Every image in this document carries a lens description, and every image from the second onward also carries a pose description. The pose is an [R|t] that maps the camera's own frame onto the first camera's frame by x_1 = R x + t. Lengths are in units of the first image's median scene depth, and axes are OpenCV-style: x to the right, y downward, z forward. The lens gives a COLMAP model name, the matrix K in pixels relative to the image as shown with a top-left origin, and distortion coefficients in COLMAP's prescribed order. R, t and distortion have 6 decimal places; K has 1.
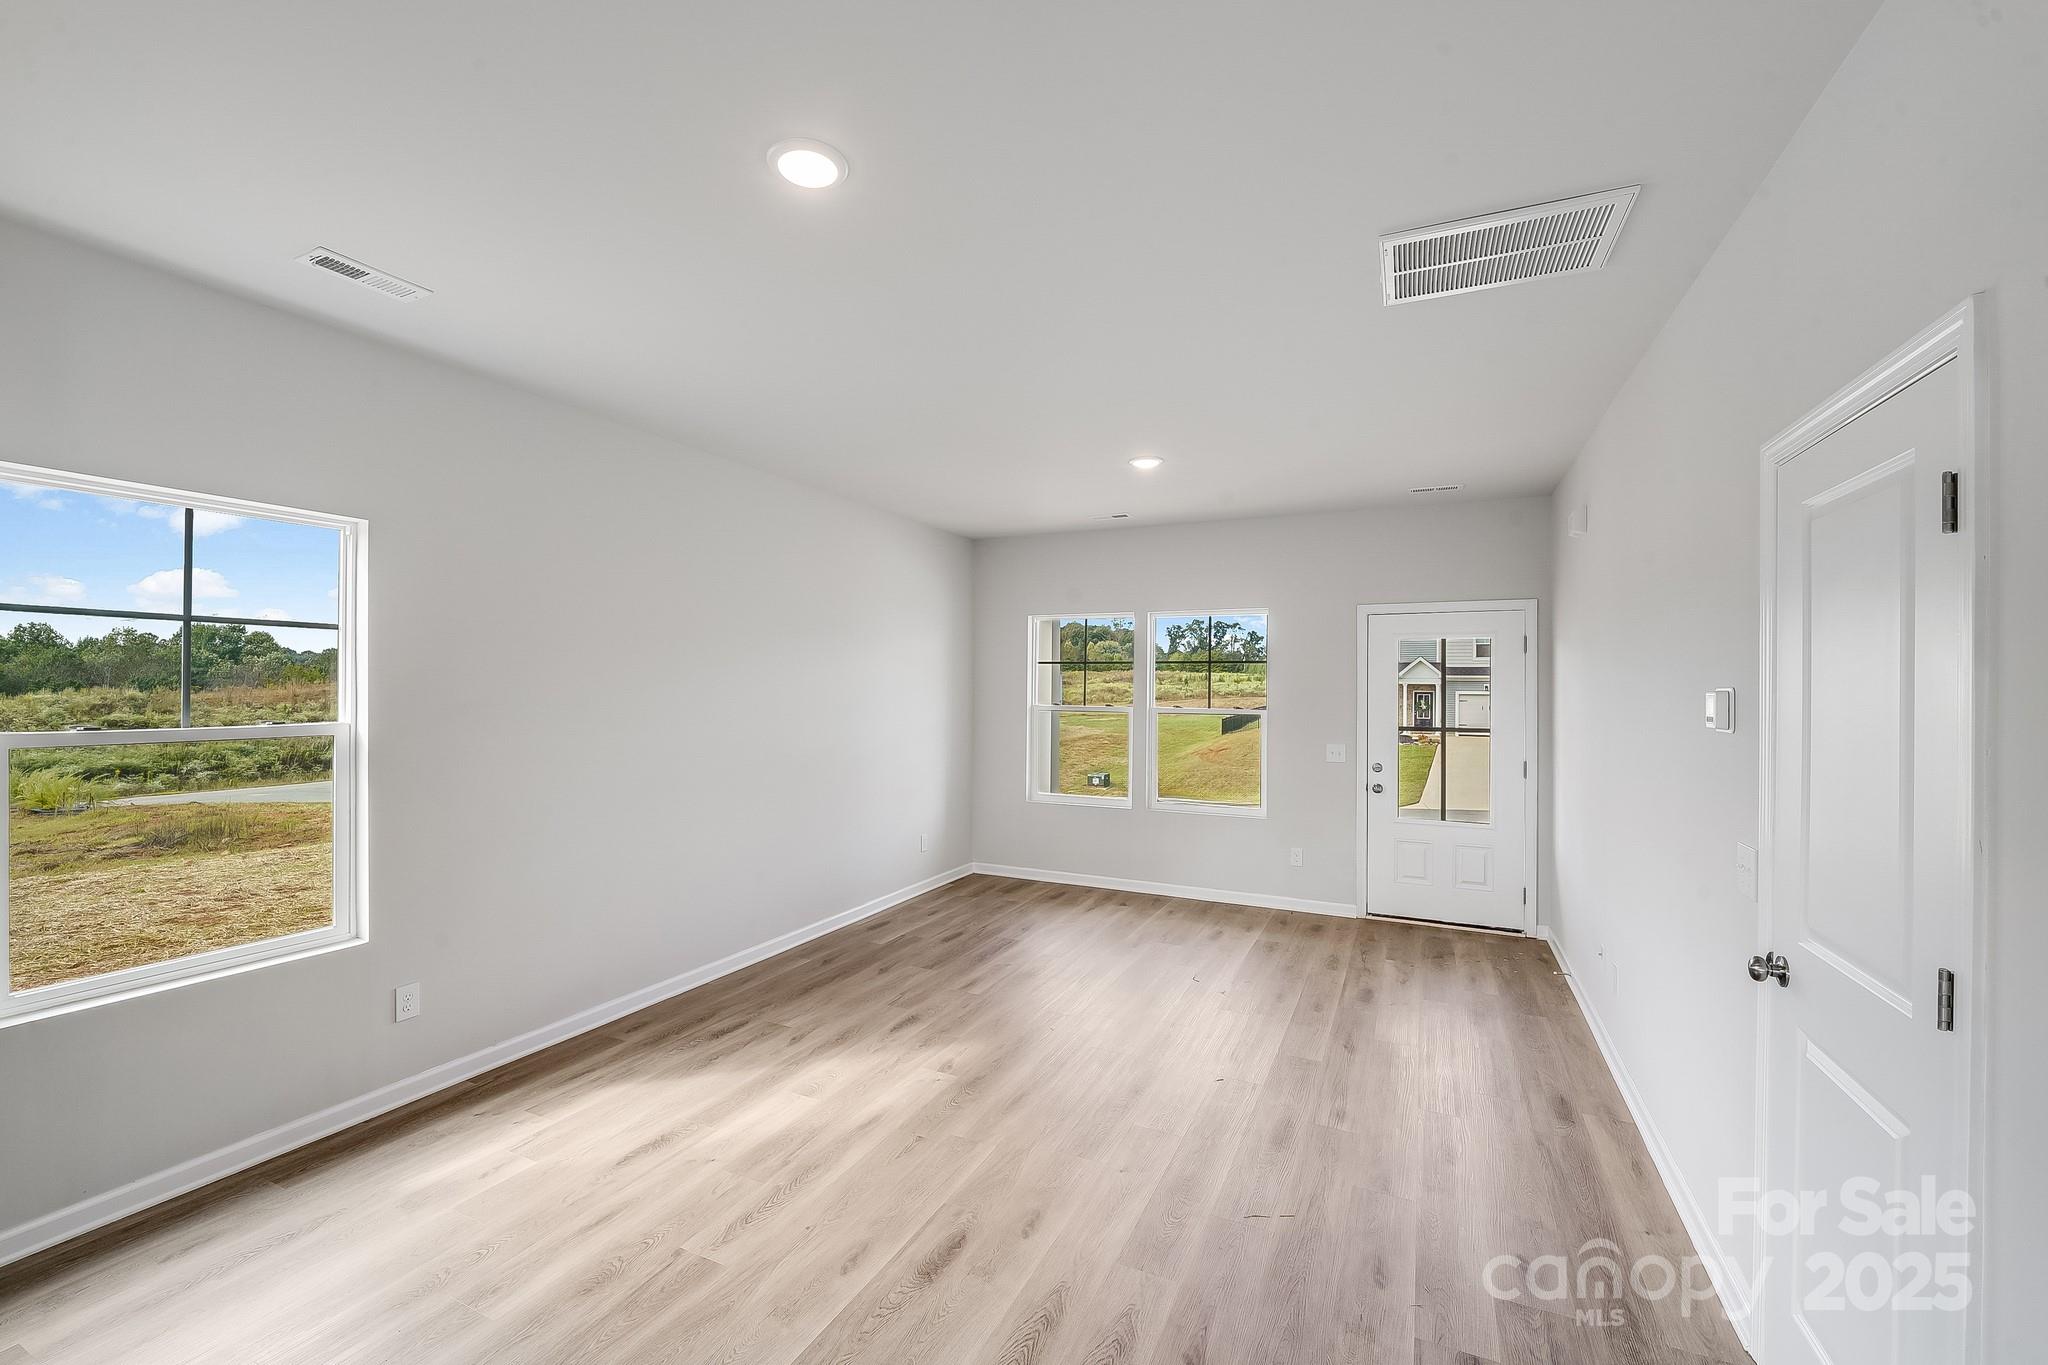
lens RADIAL K [[845.9, 0, 1027.5], [0, 845.9, 677.4], [0, 0, 1]] dist [-0.004791, -0.002368]
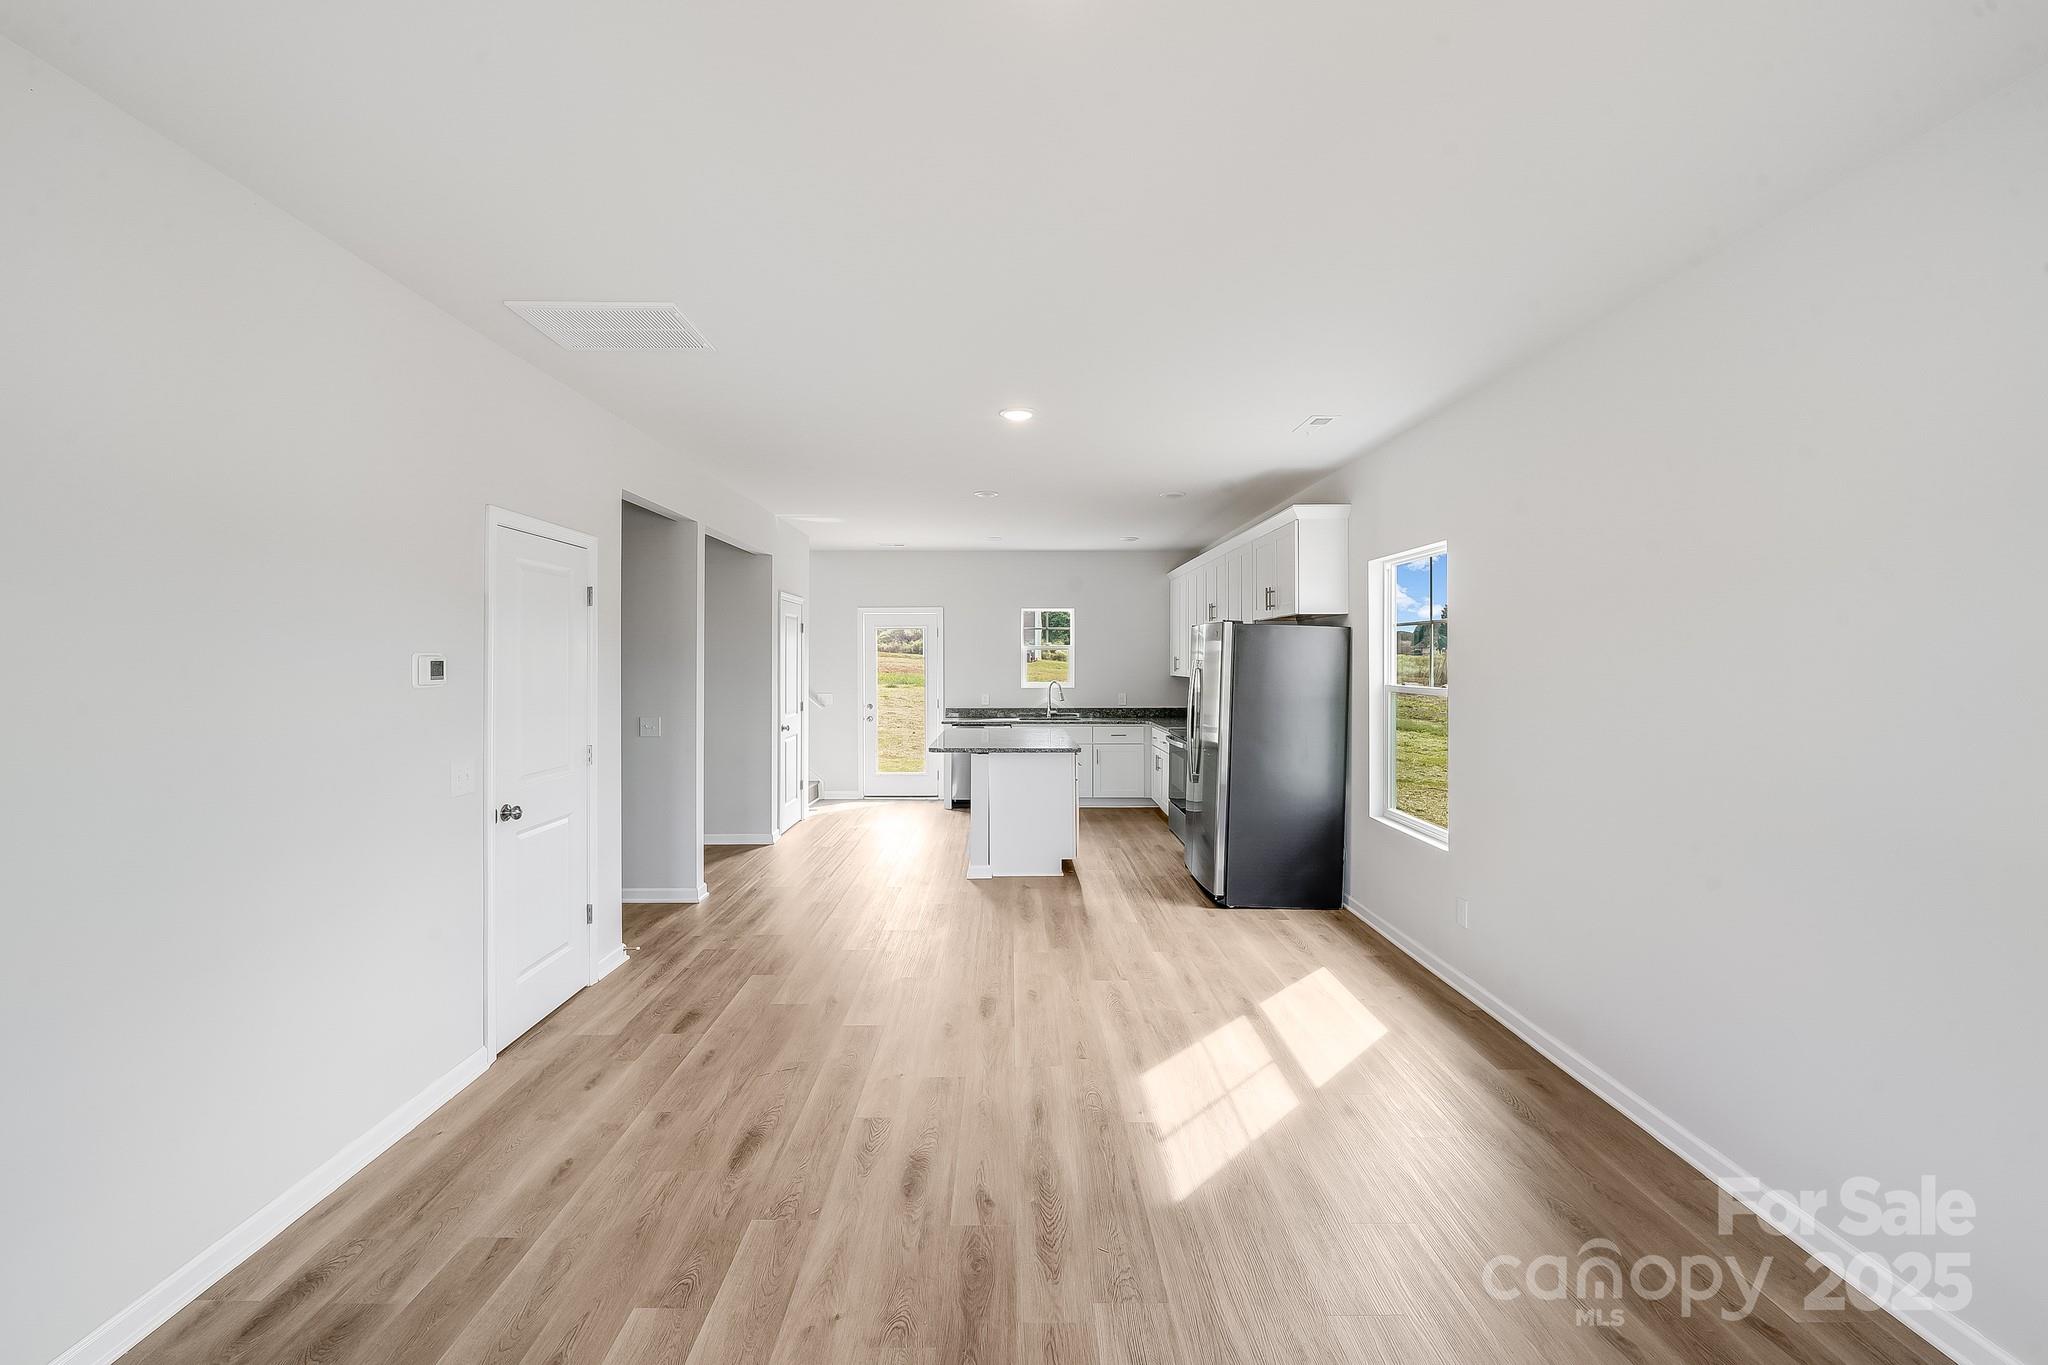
lens RADIAL K [[845.9, 0, 1019.7], [0, 845.9, 665.8], [0, 0, 1]] dist [-0.004791, -0.002368]
pose [[-0.898594, -0.006476, -0.438734, 0.247153], [-0.006408, 0.999978, -0.001636, 0.012583], [0.438735, 0.001341, -0.898616, 1.093379]]
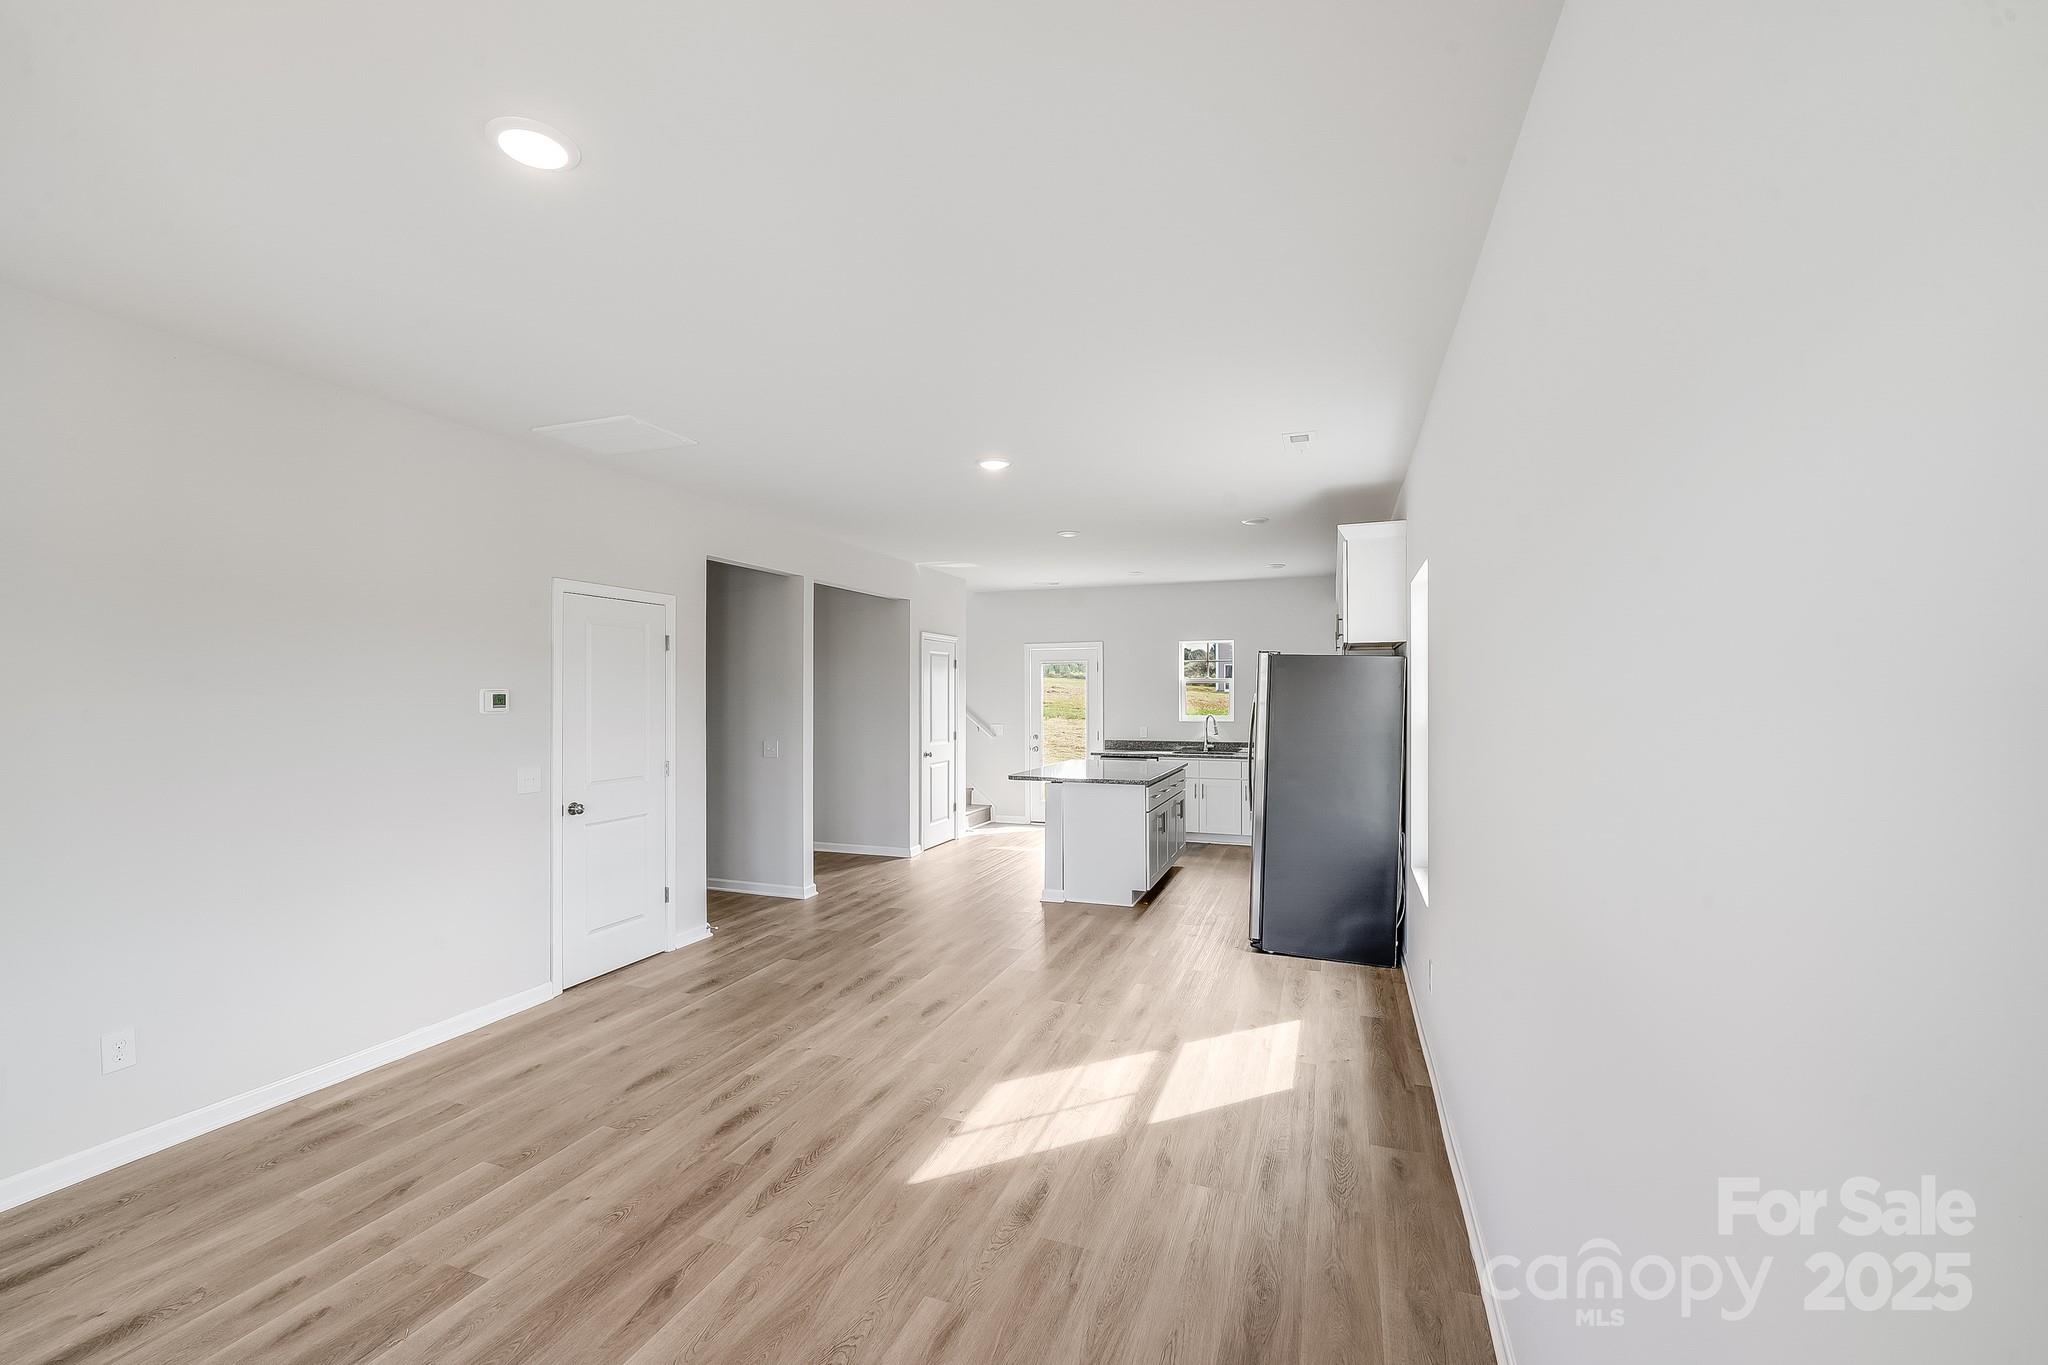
lens RADIAL K [[845.9, 0, 1018.1], [0, 845.9, 694.8], [0, 0, 1]] dist [-0.004791, -0.002368]
pose [[-0.996530, -0.008004, -0.082843, -0.055061], [-0.007702, 0.999962, -0.003968, 0.010980], [0.082872, -0.003316, -0.996555, 1.230473]]
